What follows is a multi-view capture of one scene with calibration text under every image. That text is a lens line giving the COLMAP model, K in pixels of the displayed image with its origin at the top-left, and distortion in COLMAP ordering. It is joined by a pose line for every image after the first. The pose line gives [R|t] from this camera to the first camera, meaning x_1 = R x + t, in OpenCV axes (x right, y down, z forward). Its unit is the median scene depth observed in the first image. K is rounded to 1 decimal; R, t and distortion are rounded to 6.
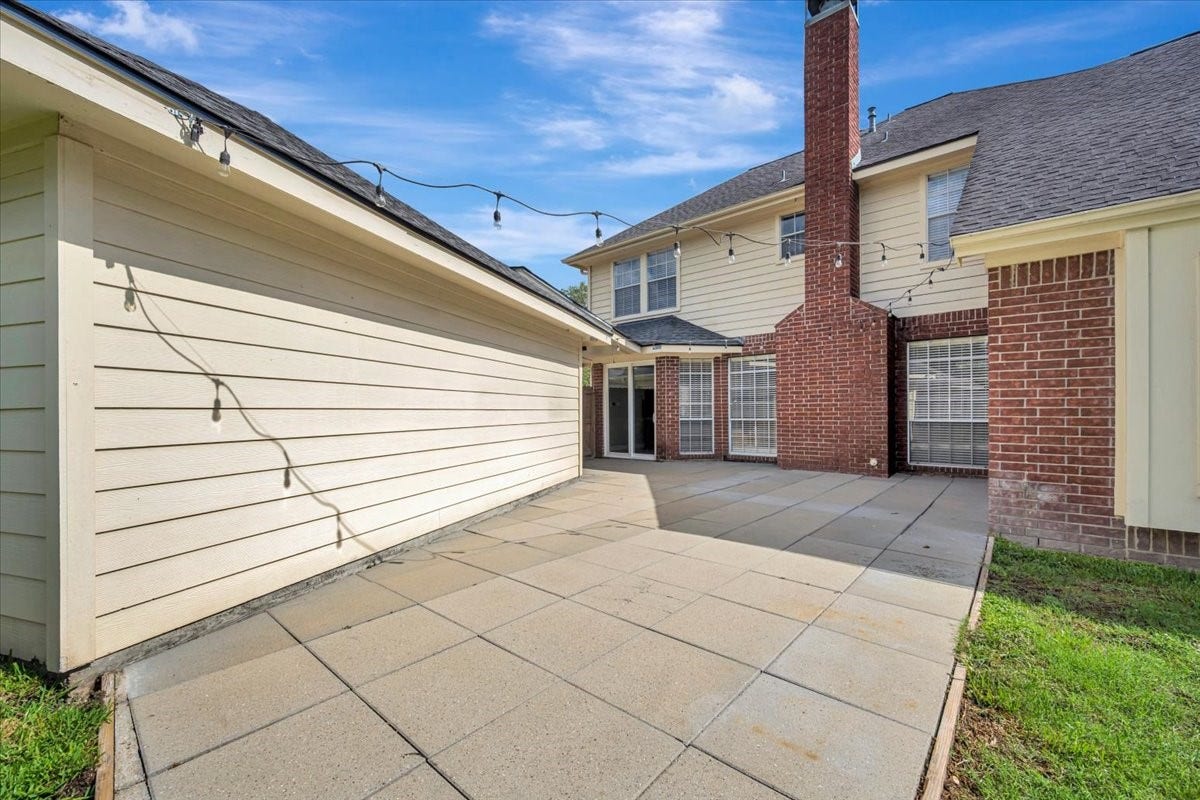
lens RADIAL K [[471.6, 0, 600.0], [0, 471.6, 400.0], [0, 0, 1]] dist [0.000927, 0.000094]
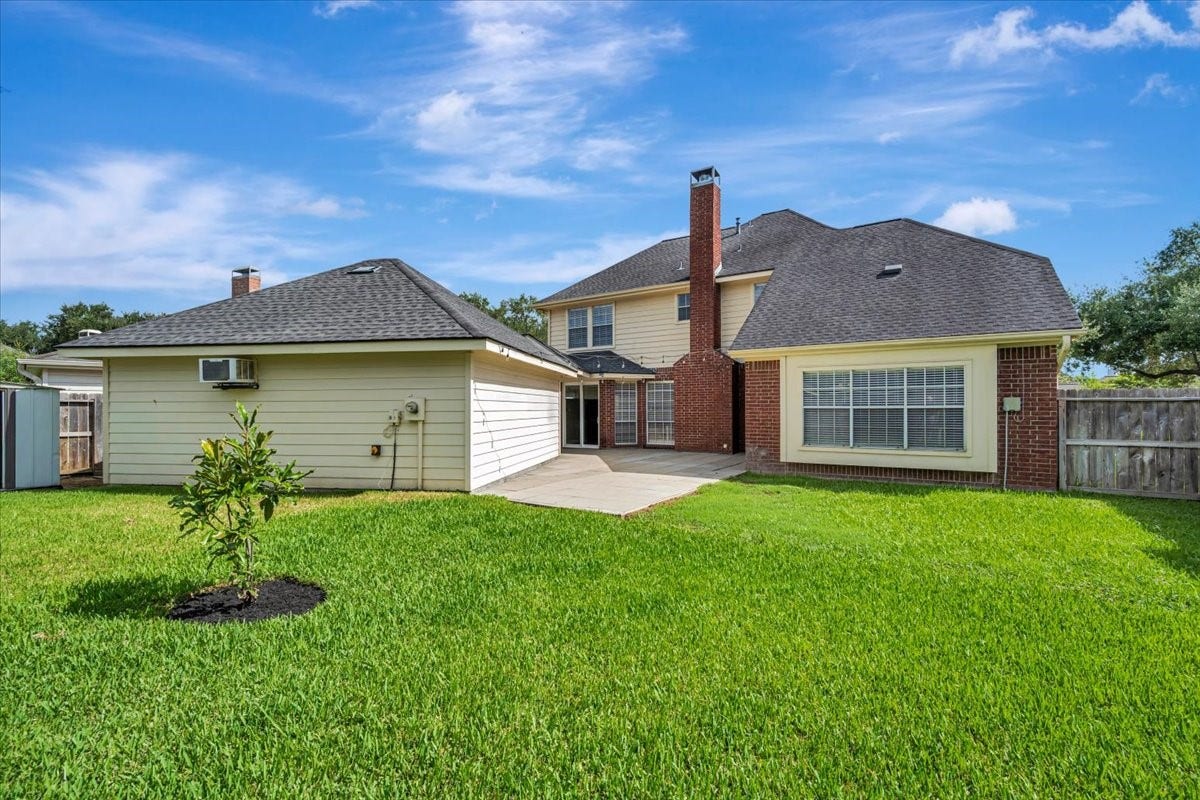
lens RADIAL K [[471.6, 0, 600.0], [0, 471.6, 400.0], [0, 0, 1]] dist [0.000927, 0.000094]
pose [[0.988114, 0.003124, 0.153691, -0.112212], [-0.003276, 0.999994, 0.000734, -0.028896], [-0.153688, -0.001229, 0.988119, -0.492050]]
